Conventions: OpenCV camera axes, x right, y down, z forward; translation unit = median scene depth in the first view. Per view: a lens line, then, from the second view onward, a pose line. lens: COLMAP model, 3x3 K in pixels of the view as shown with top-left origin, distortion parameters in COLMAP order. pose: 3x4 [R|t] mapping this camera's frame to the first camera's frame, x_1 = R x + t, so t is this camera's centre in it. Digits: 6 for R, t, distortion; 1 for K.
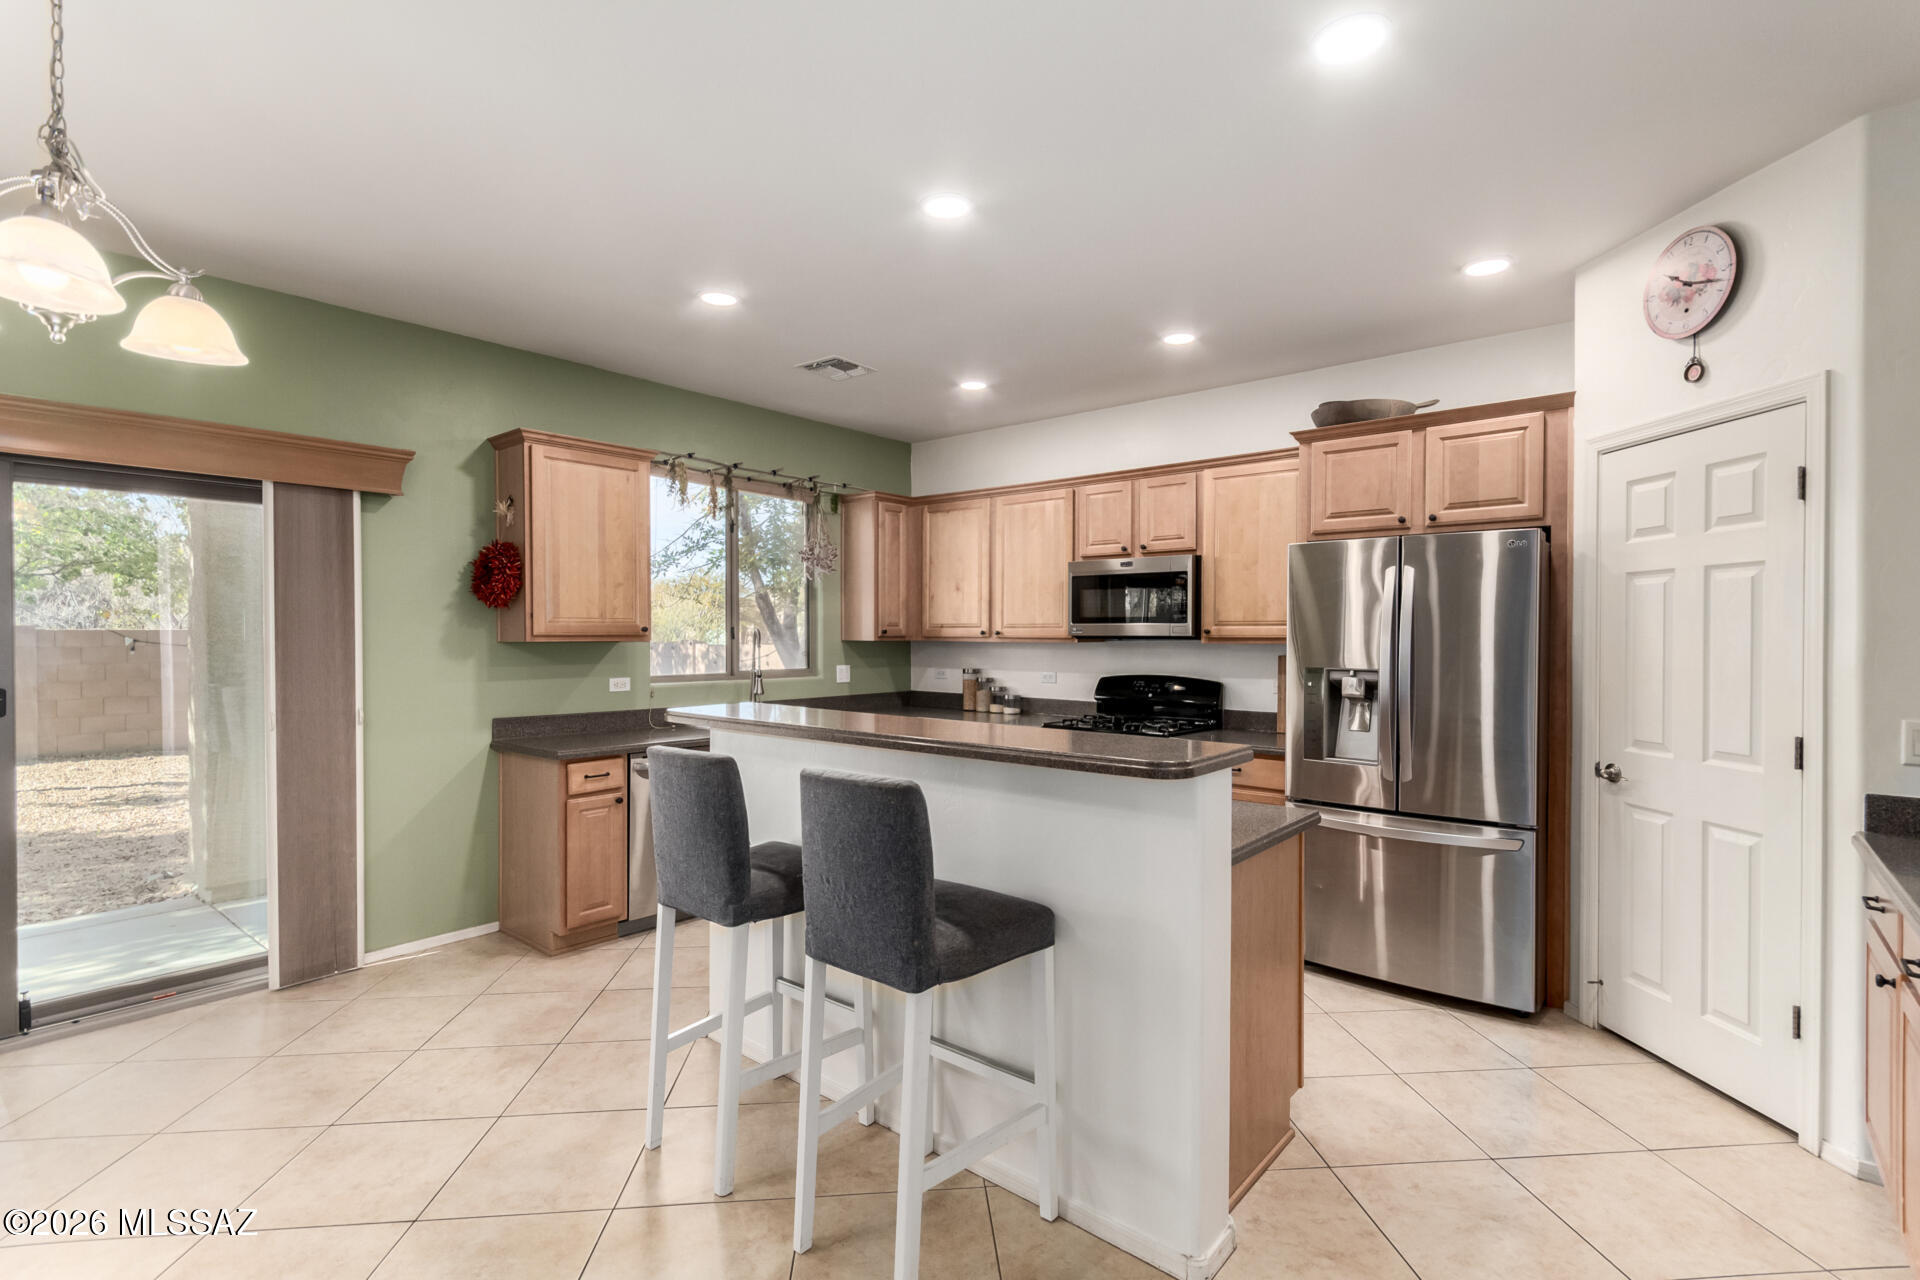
lens RADIAL K [[890.3, 0, 977.3], [0, 890.3, 640.3], [0, 0, 1]] dist [0.007281, 0.000487]
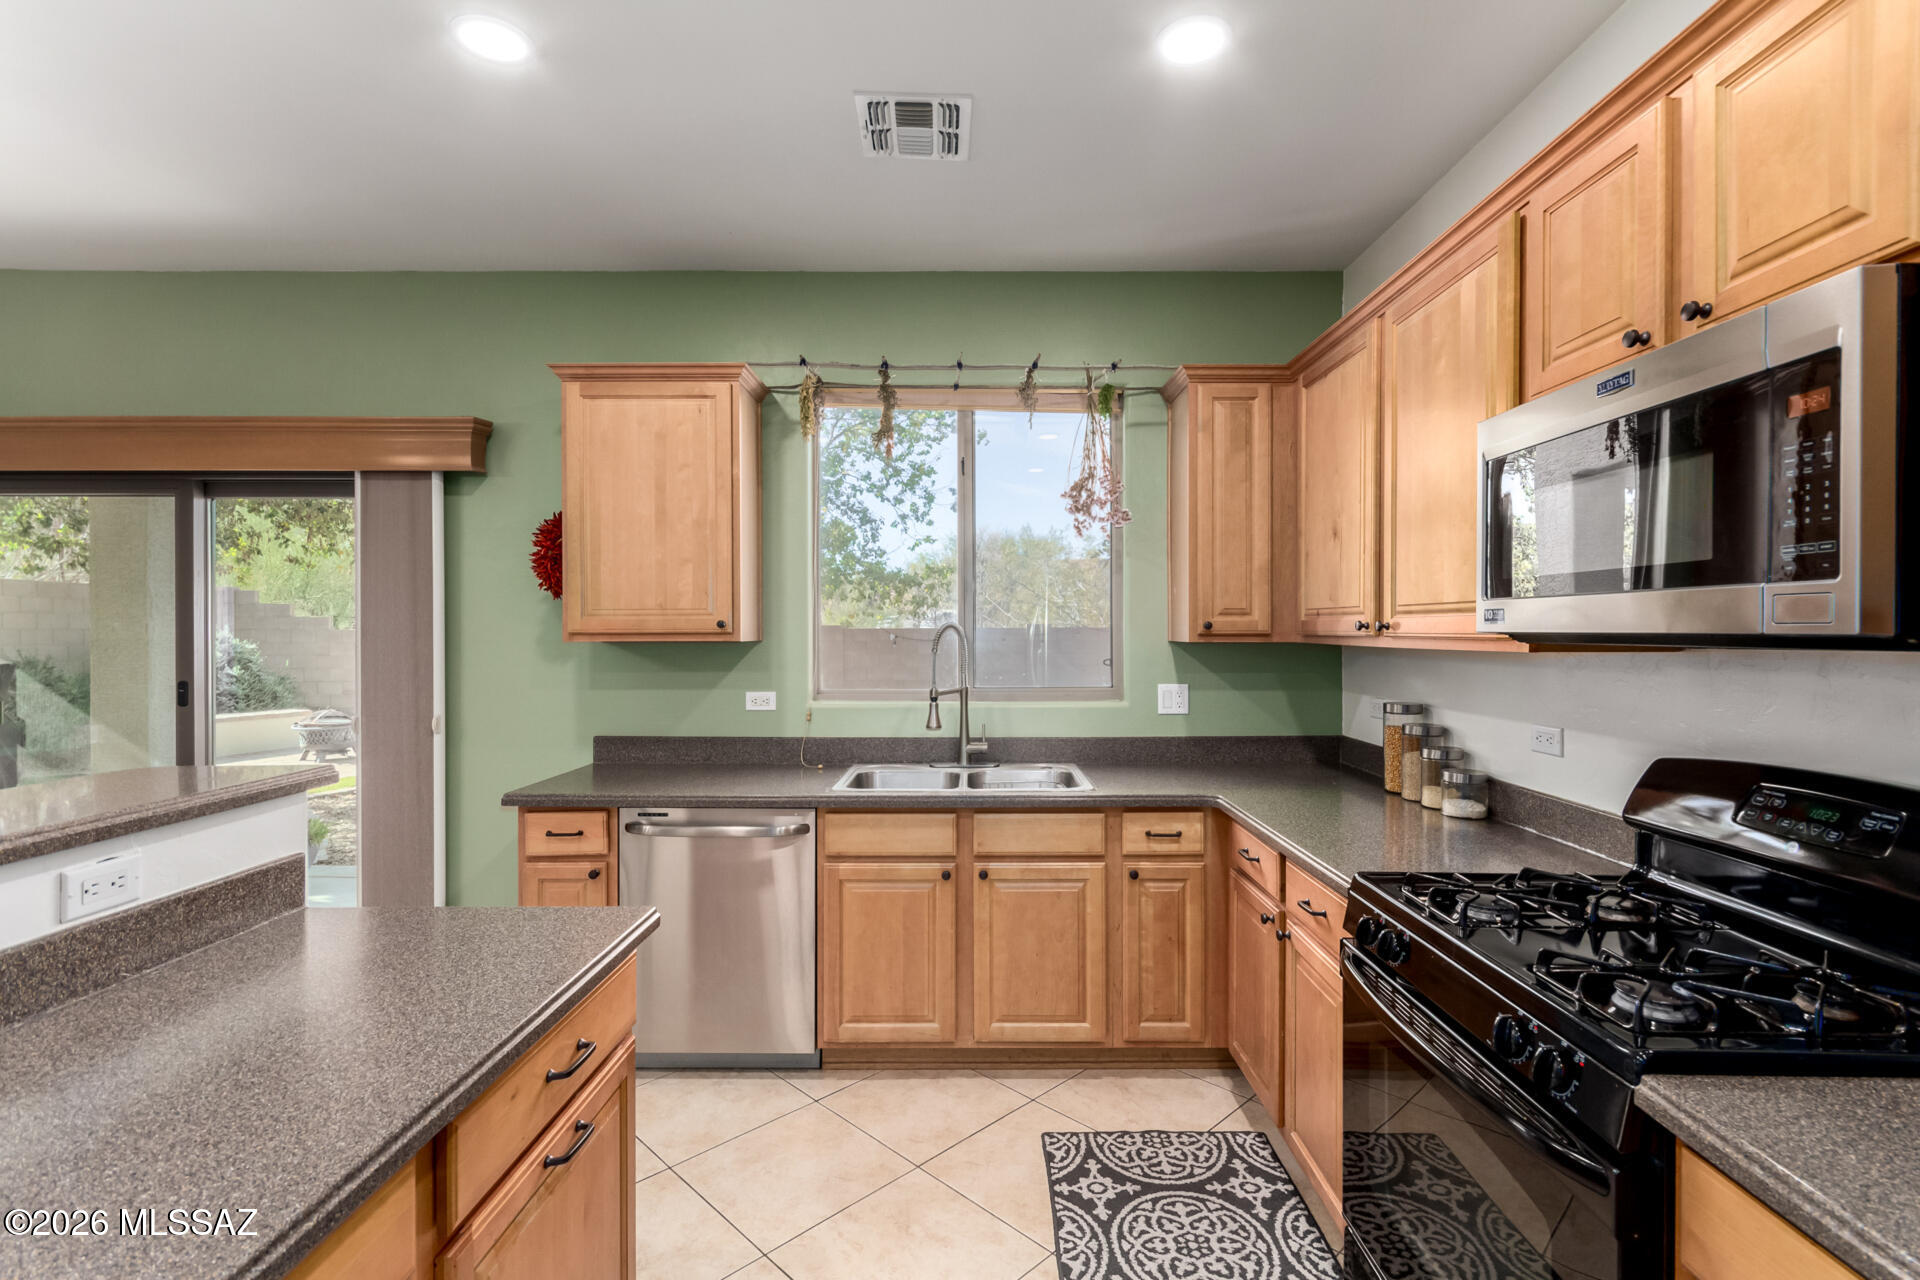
lens RADIAL K [[890.3, 0, 972.1], [0, 890.3, 634.8], [0, 0, 1]] dist [0.007281, 0.000487]
pose [[0.634681, 0.001132, -0.772774, 0.285247], [-0.001648, 0.999999, 0.000111, -0.004725], [0.772773, 0.001203, 0.634682, 0.716064]]
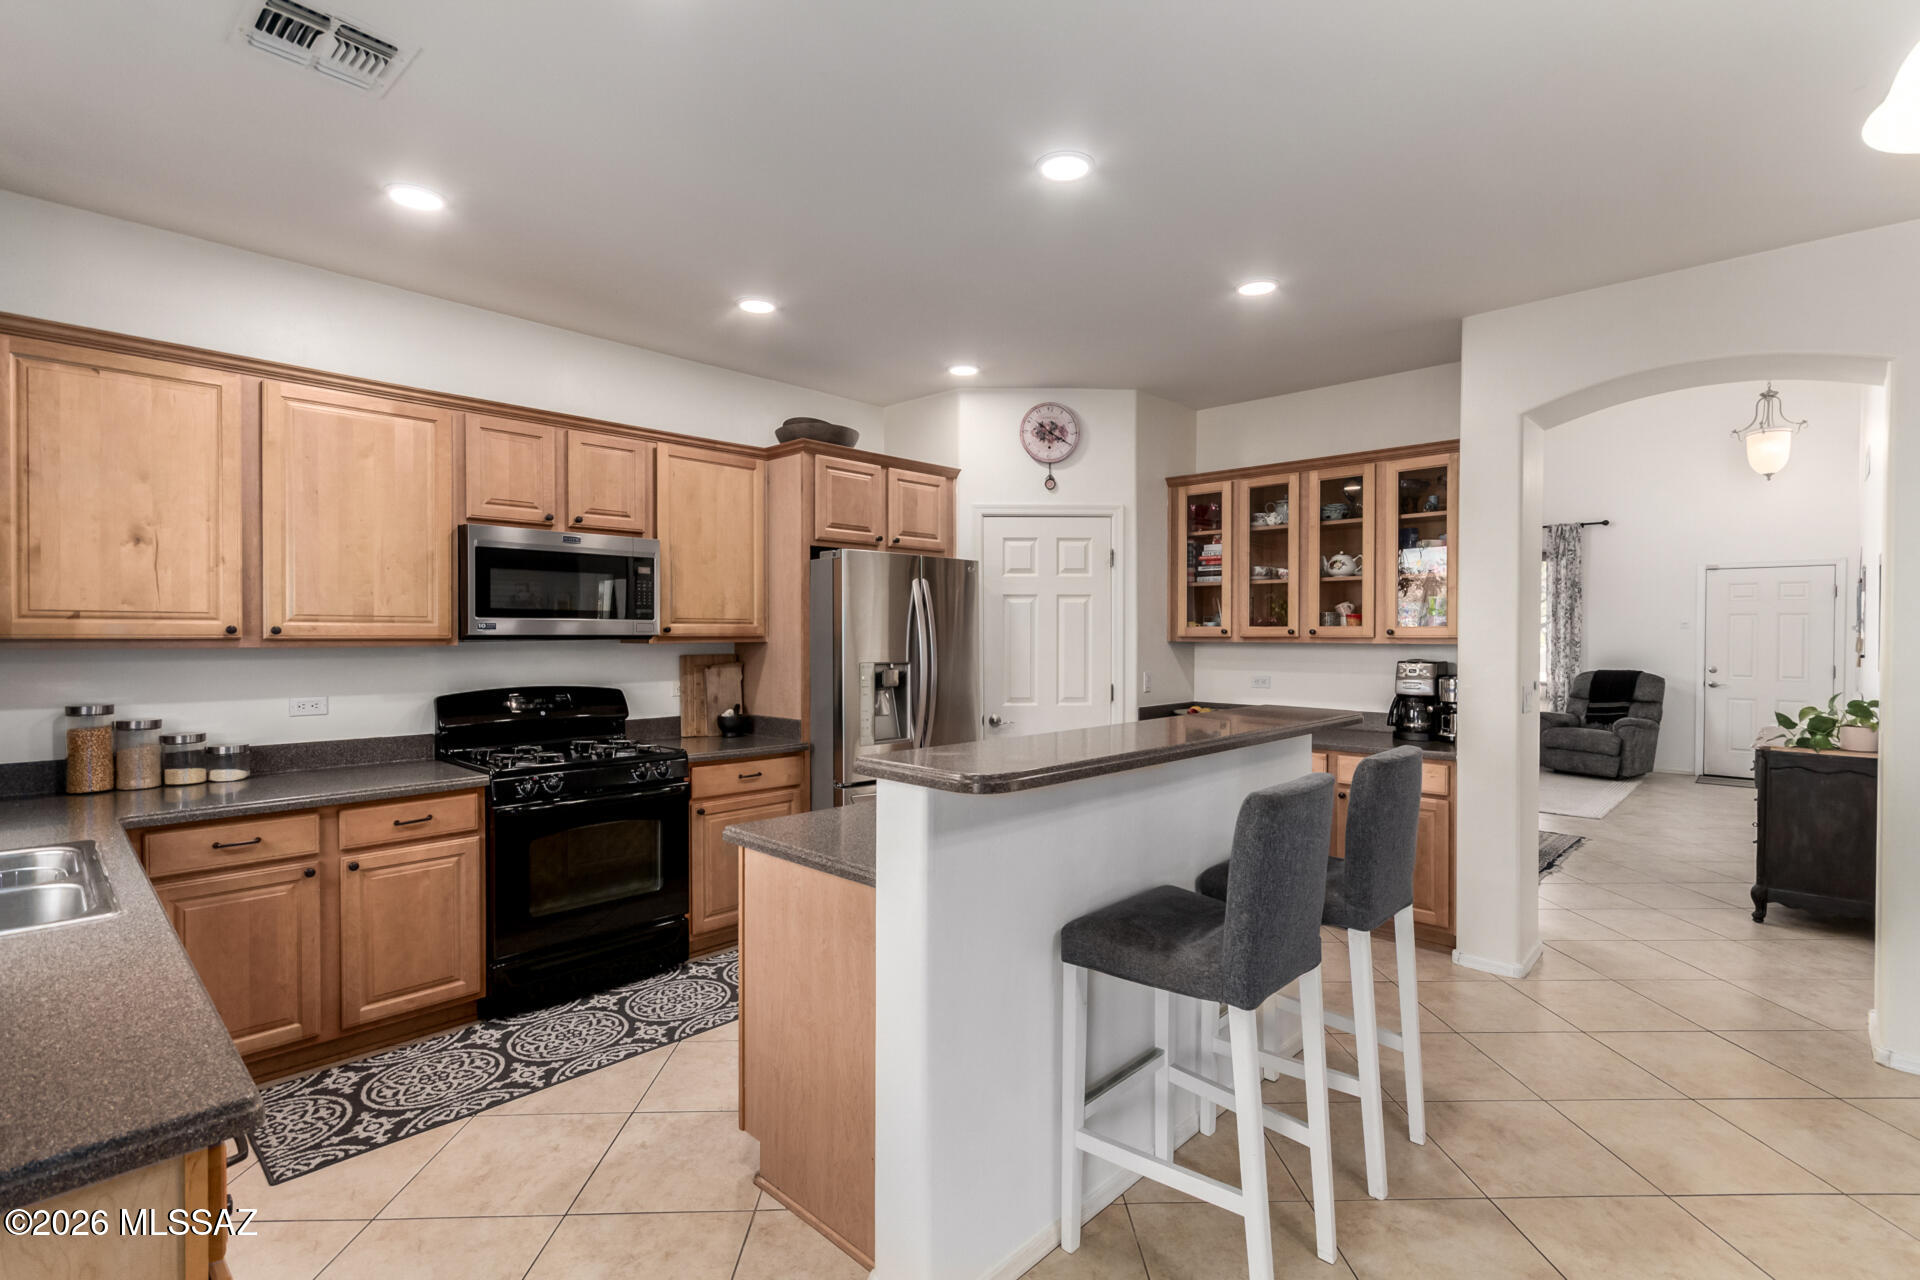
lens RADIAL K [[890.3, 0, 972.9], [0, 890.3, 635.7], [0, 0, 1]] dist [0.007281, 0.000487]
pose [[0.067743, -0.006277, 0.997683, -0.616612], [0.005012, 0.999970, 0.005951, -0.007822], [-0.997690, 0.004598, 0.067772, 0.668029]]
